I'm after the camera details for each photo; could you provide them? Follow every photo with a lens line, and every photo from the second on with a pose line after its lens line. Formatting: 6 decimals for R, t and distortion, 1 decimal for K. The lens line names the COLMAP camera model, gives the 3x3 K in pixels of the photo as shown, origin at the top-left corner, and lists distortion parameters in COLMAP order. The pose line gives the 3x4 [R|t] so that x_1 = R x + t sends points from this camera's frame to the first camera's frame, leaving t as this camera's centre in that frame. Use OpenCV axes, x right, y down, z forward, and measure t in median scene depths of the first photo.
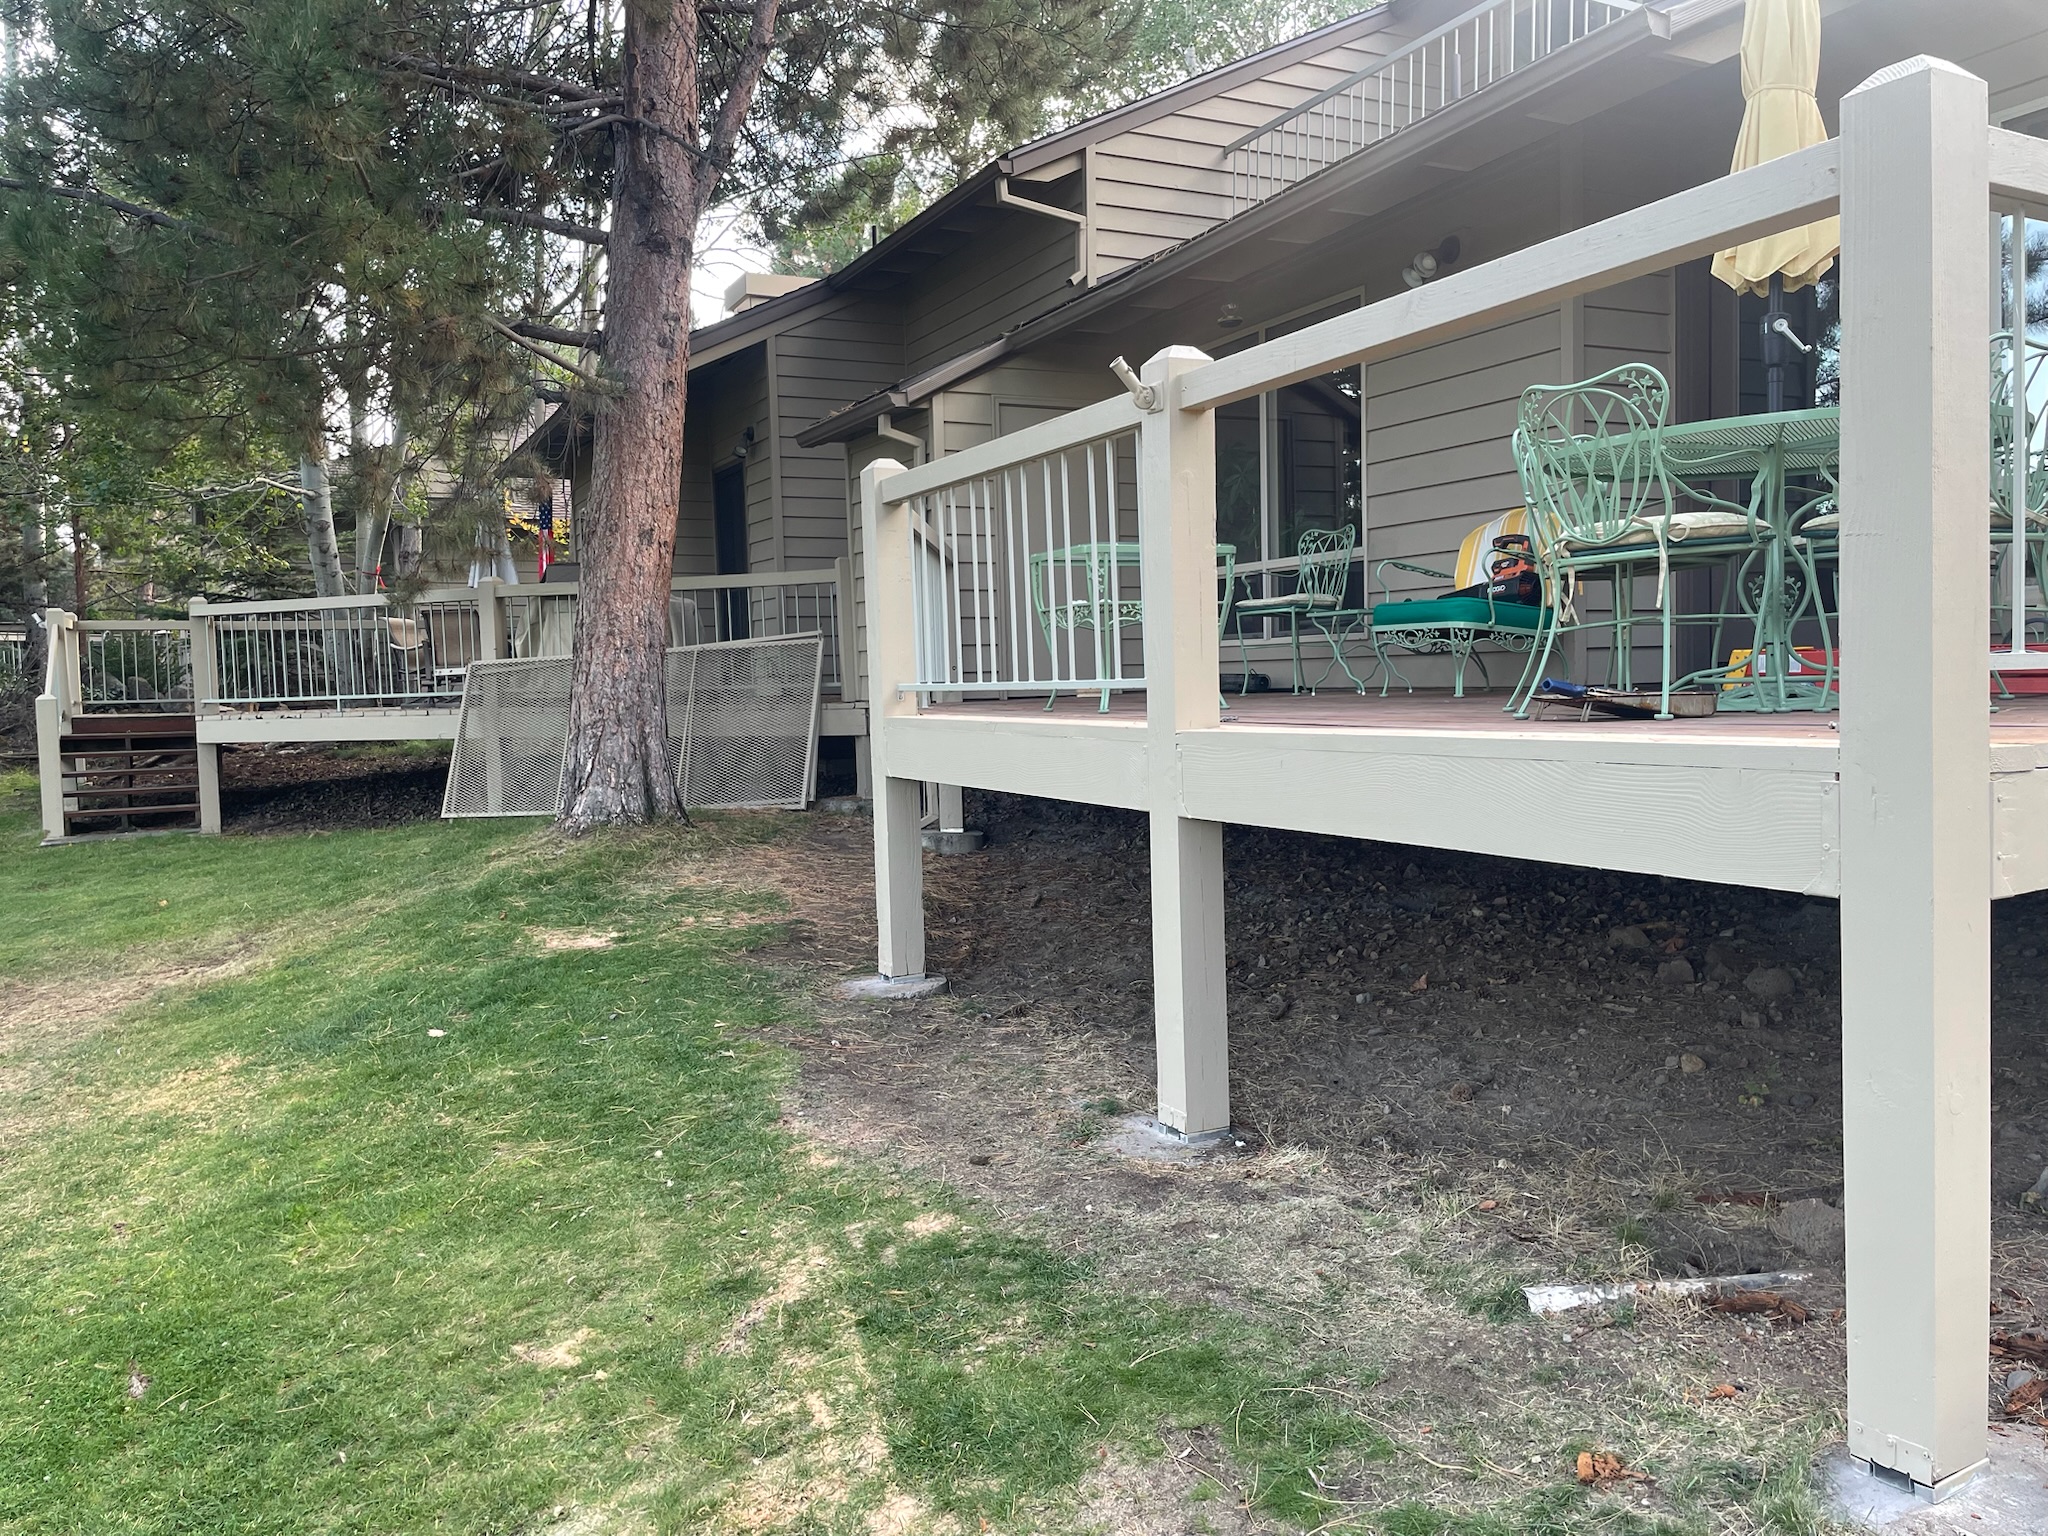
lens RADIAL K [[1538.3, 0, 1044.7], [0, 1538.3, 758.2], [0, 0, 1]] dist [0.082147, -0.079446]
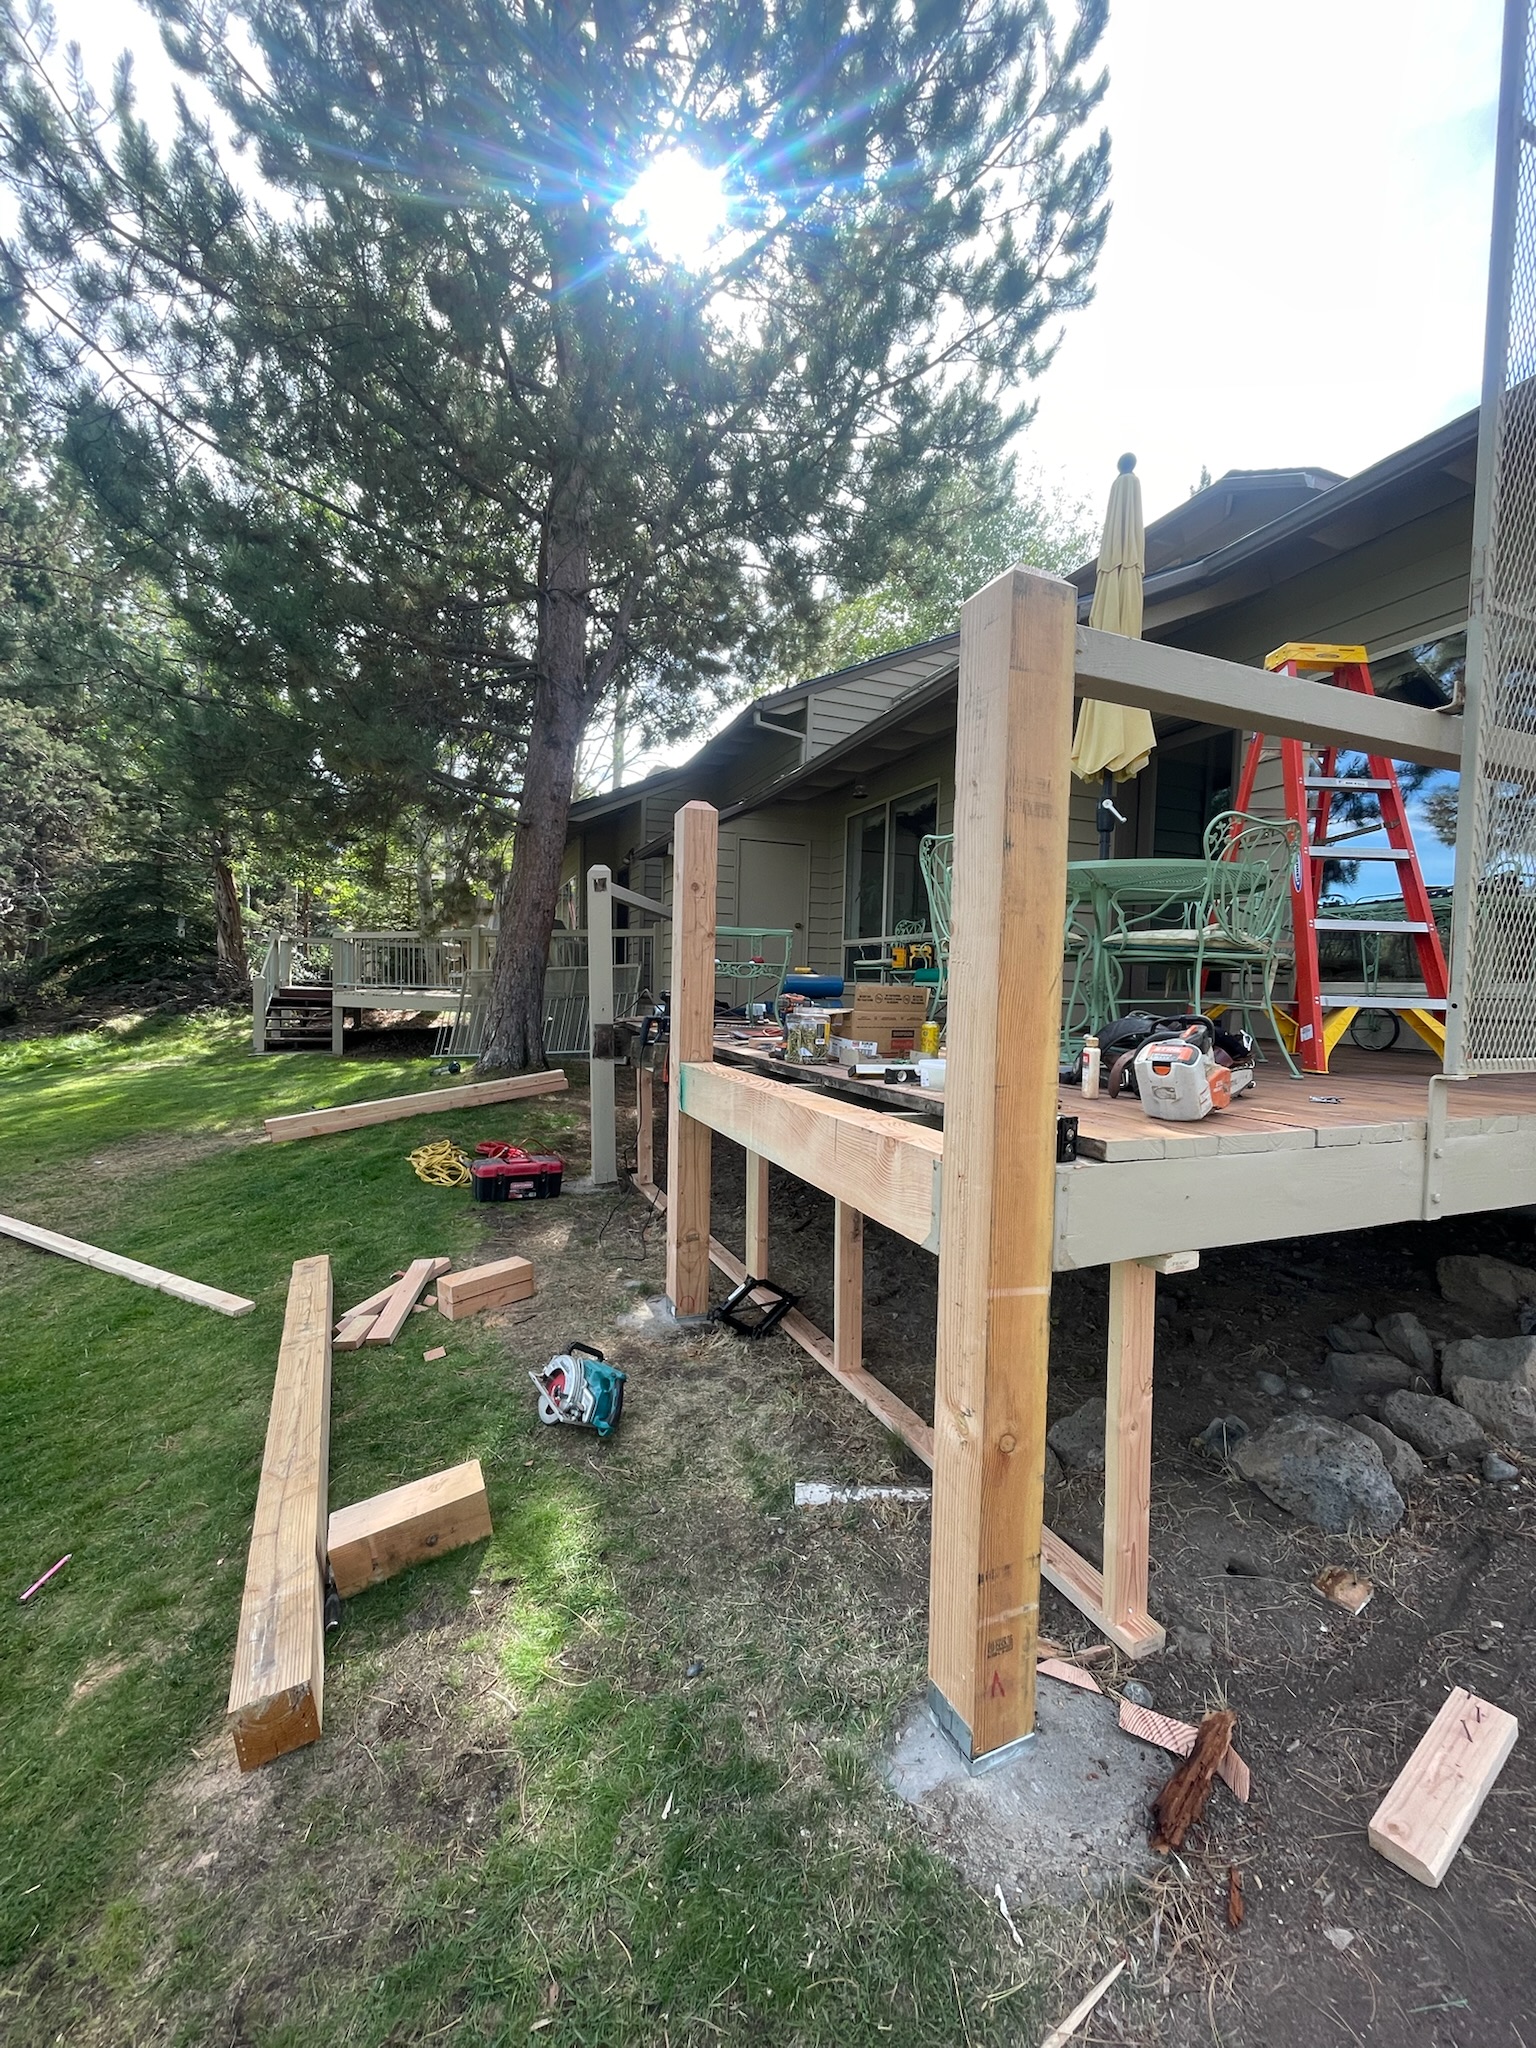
lens RADIAL K [[826.9, 0, 773.4], [0, 826.9, 1026.0], [0, 0, 1]] dist [-0.002810, -0.000032]
pose [[0.994143, 0.059006, -0.090546, 0.122196], [-0.059520, 0.998223, -0.002978, -0.023232], [0.090209, 0.008349, 0.995888, 0.097787]]
